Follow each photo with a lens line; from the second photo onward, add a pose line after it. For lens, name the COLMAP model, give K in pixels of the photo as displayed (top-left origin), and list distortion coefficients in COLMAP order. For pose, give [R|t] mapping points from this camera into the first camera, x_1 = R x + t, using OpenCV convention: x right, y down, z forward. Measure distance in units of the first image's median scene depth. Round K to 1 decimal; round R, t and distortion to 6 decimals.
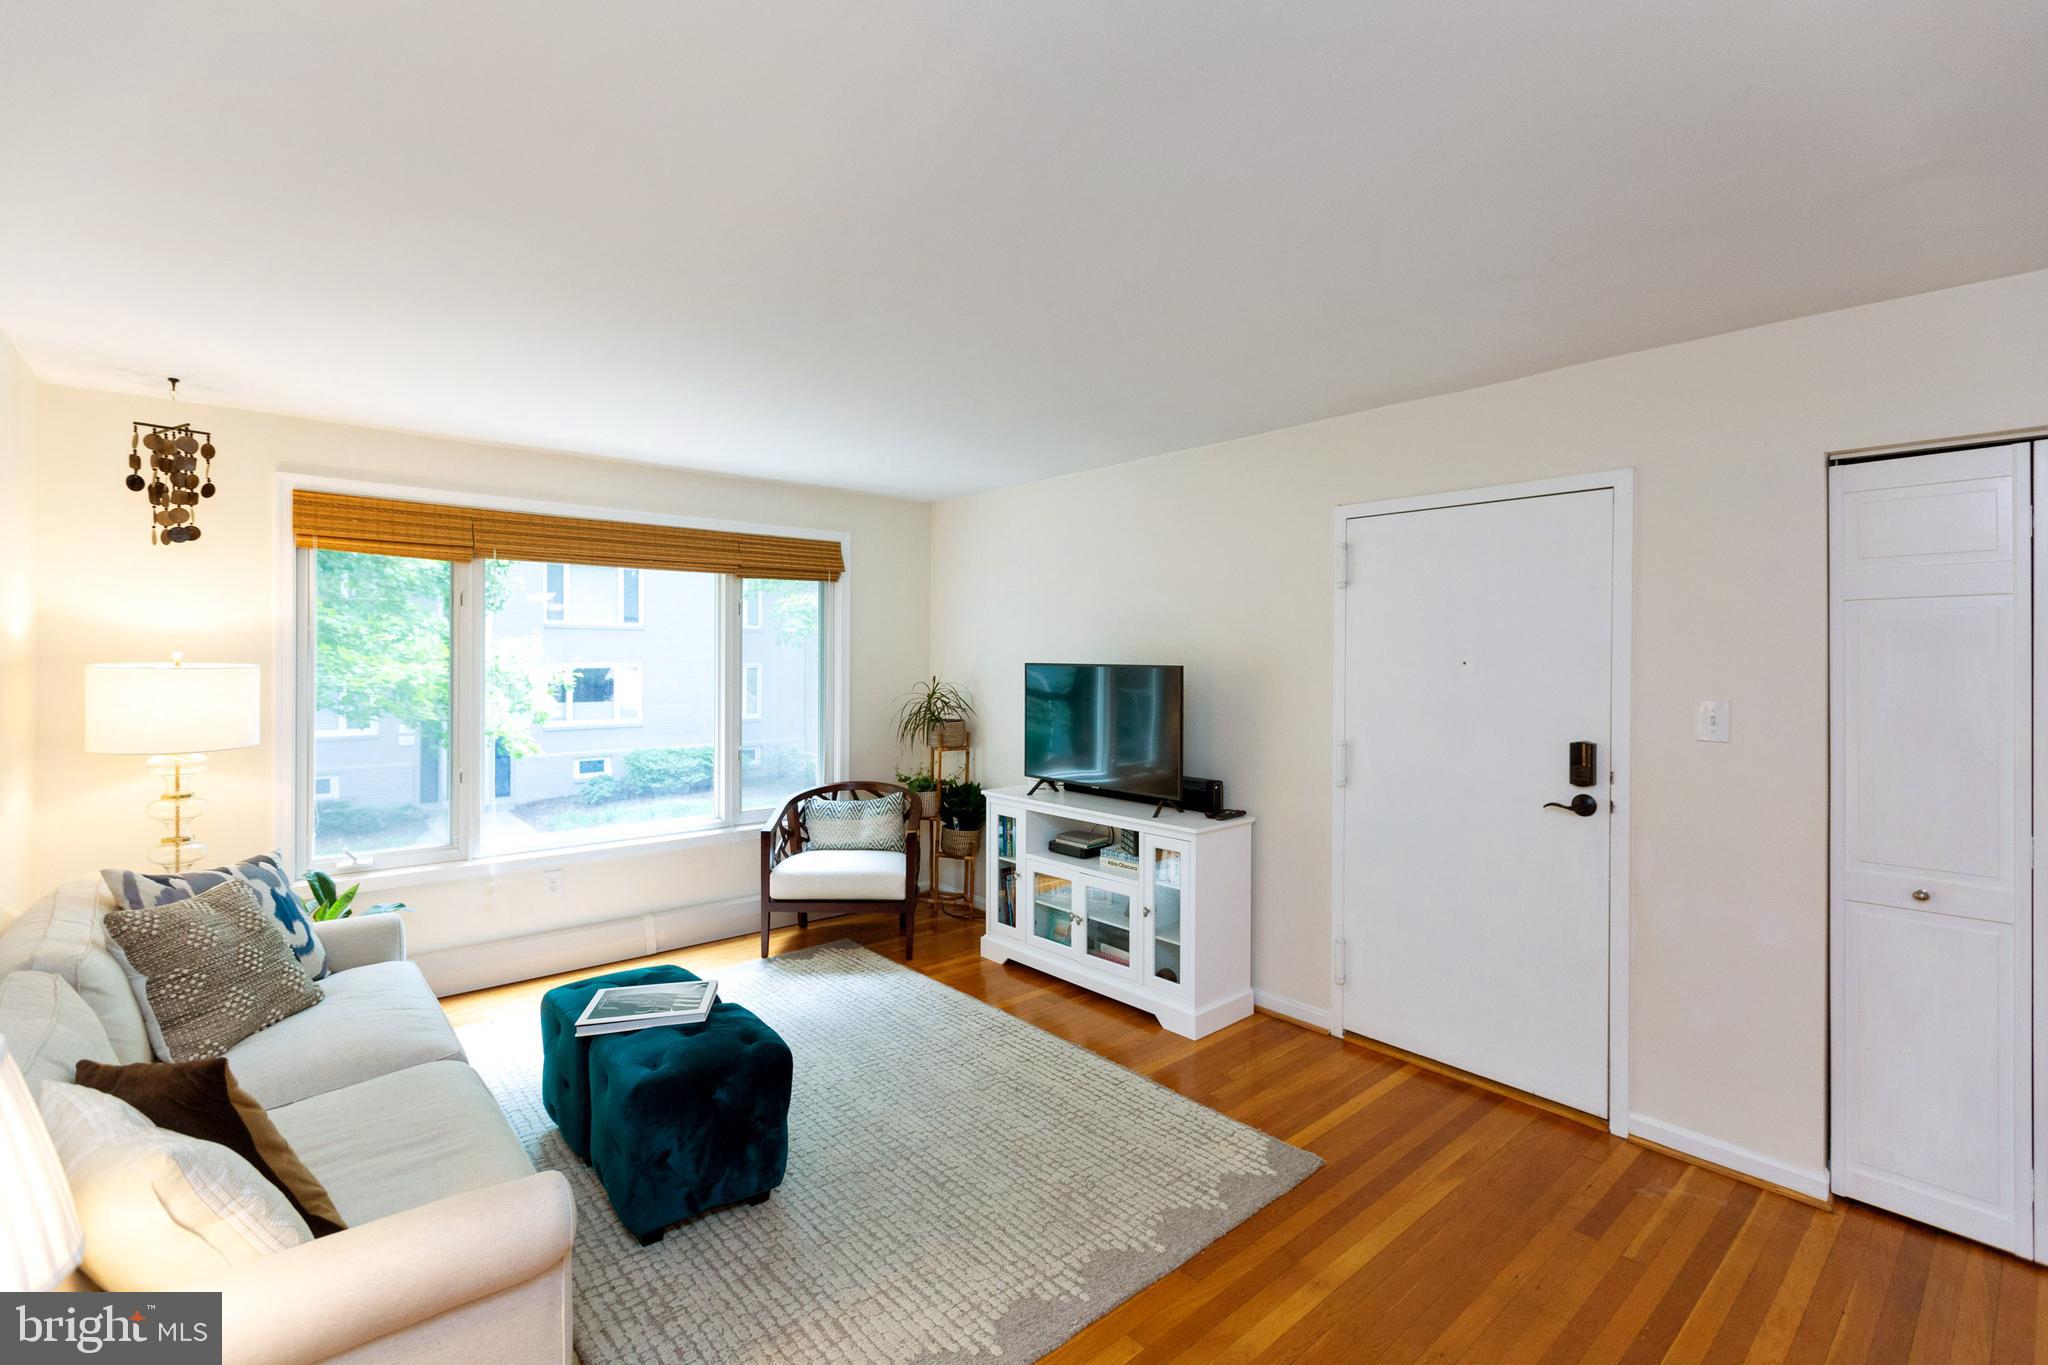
lens RADIAL K [[910.6, 0, 1024.8], [0, 910.6, 653.9], [0, 0, 1]] dist [0.001147, 0.000323]
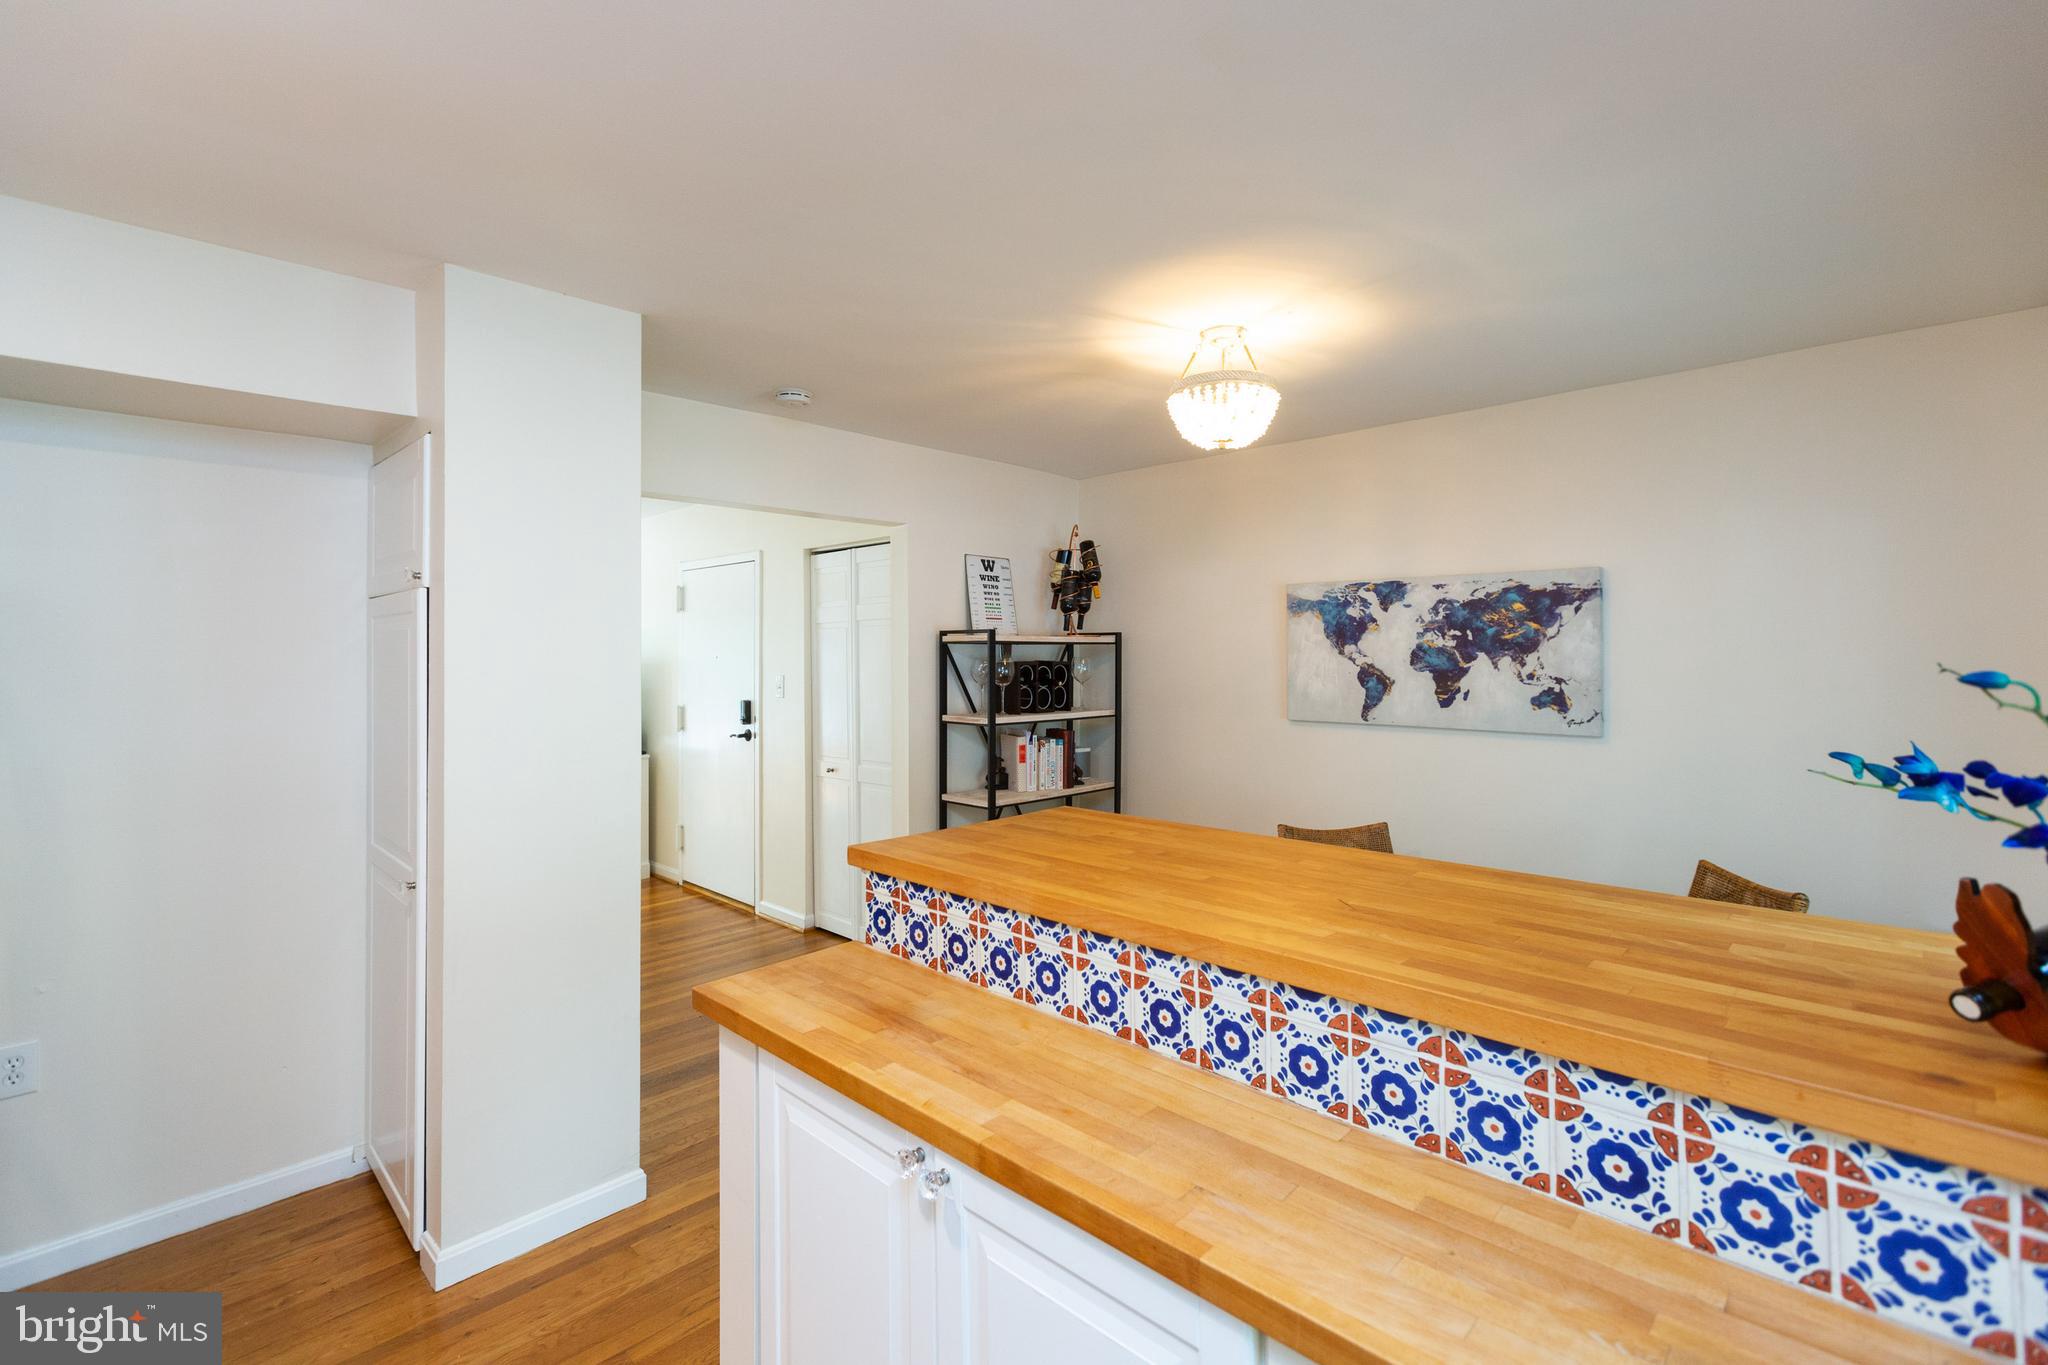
lens RADIAL K [[935.5, 0, 1015.7], [0, 935.5, 642.6], [0, 0, 1]] dist [0.004843, 0.000388]
pose [[0.998573, -0.007871, 0.052823, 1.048926], [0.008368, 0.999923, -0.009204, 0.003531], [-0.052746, 0.009632, 0.998561, -0.890391]]
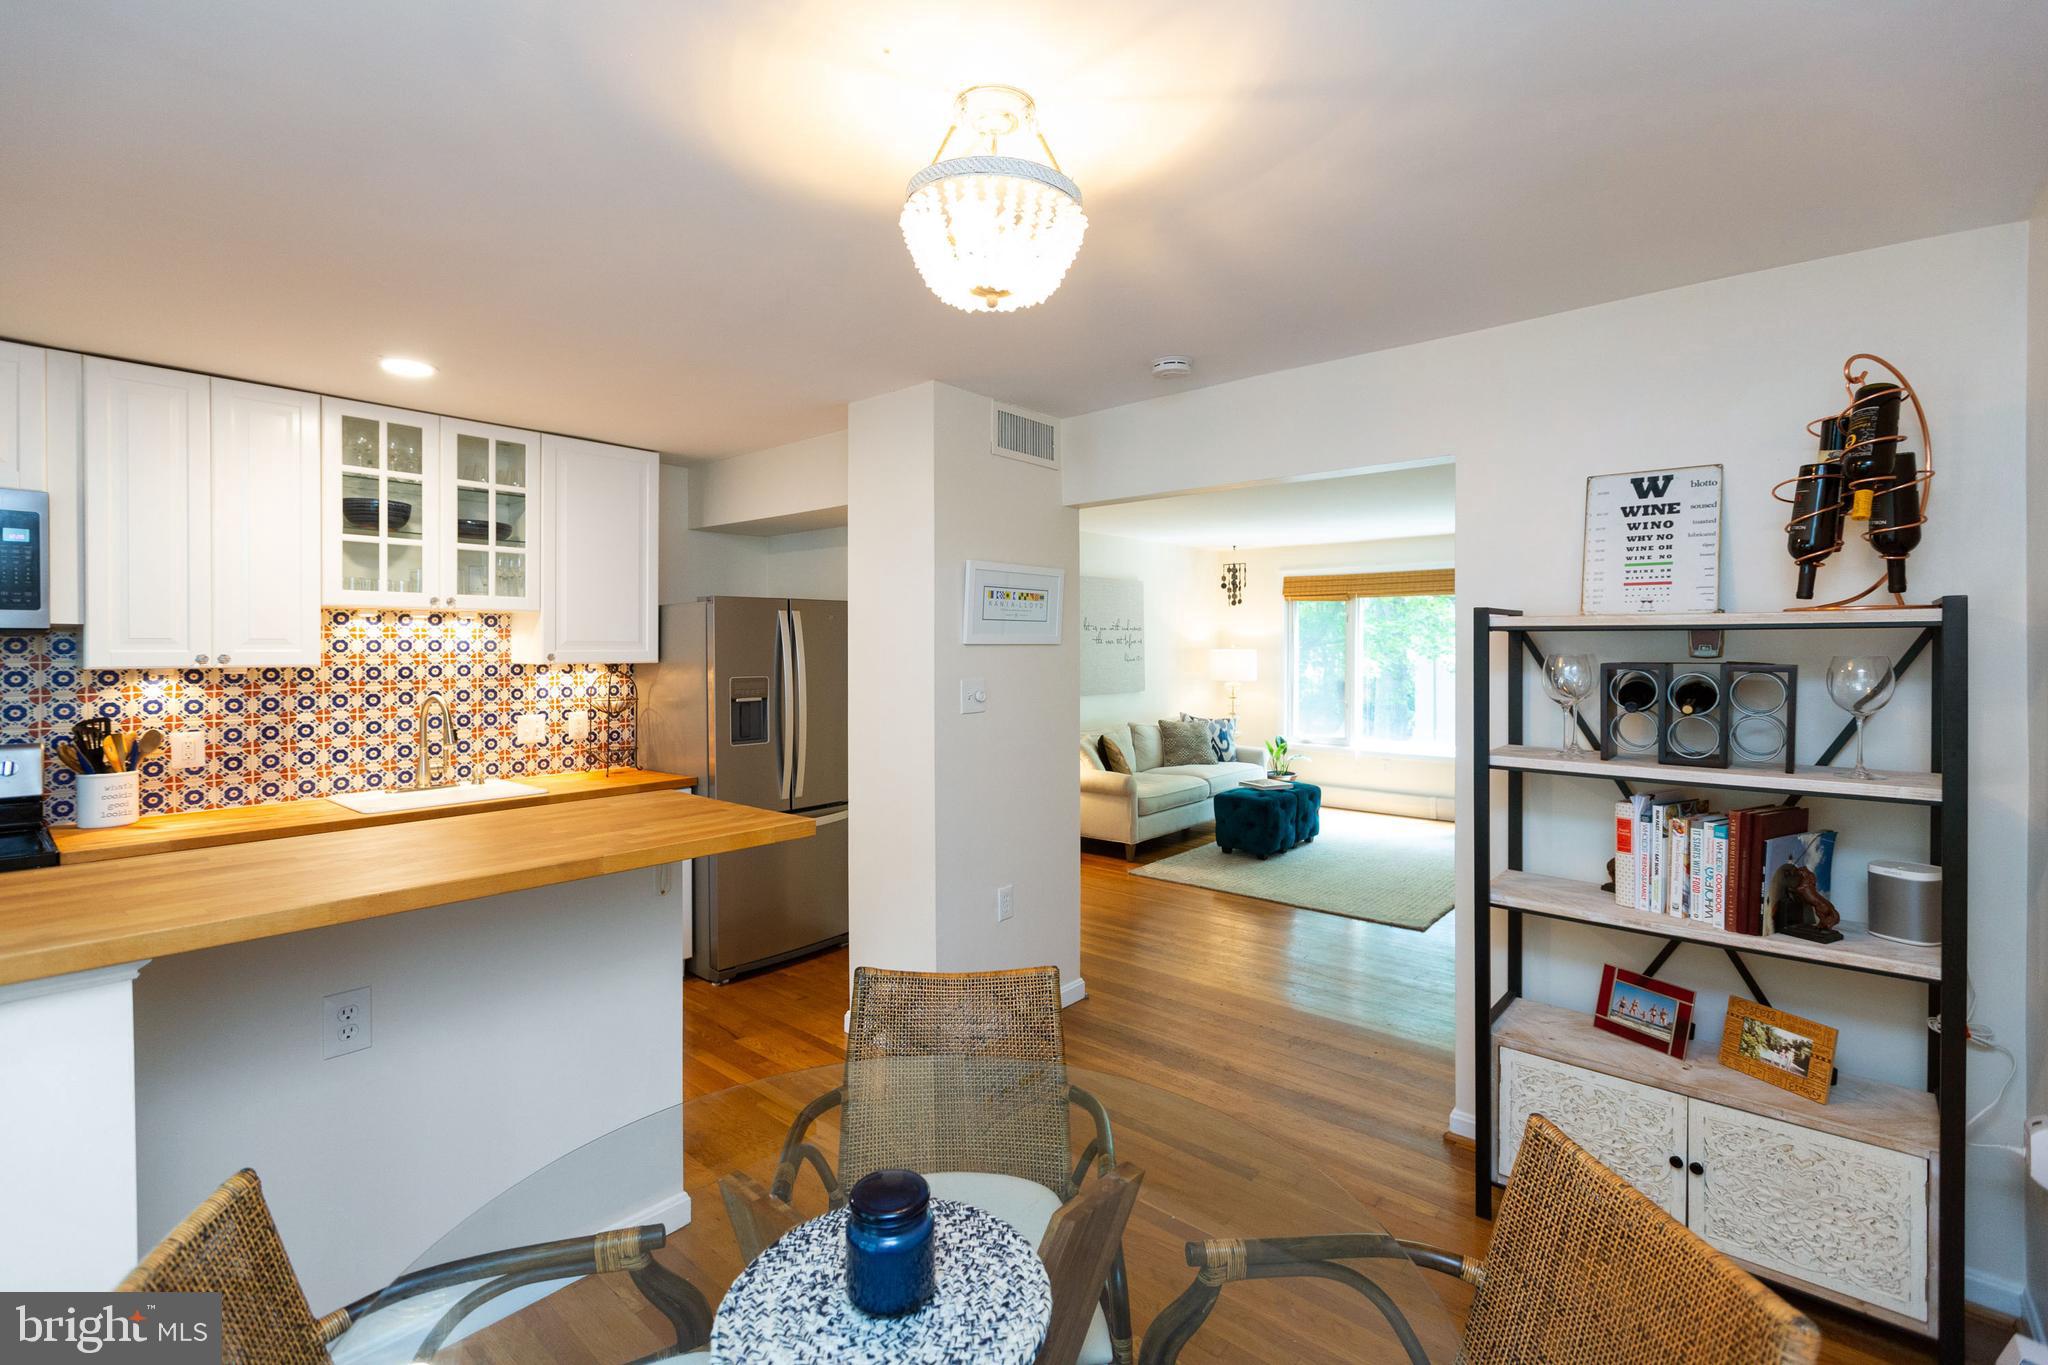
lens RADIAL K [[910.6, 0, 1024.8], [0, 910.6, 653.9], [0, 0, 1]] dist [0.001147, 0.000323]
pose [[0.144618, 0.004528, -0.989477, 1.826047], [0.005705, 0.999969, 0.005409, 0.005253], [0.989471, -0.006427, 0.144588, -0.022940]]
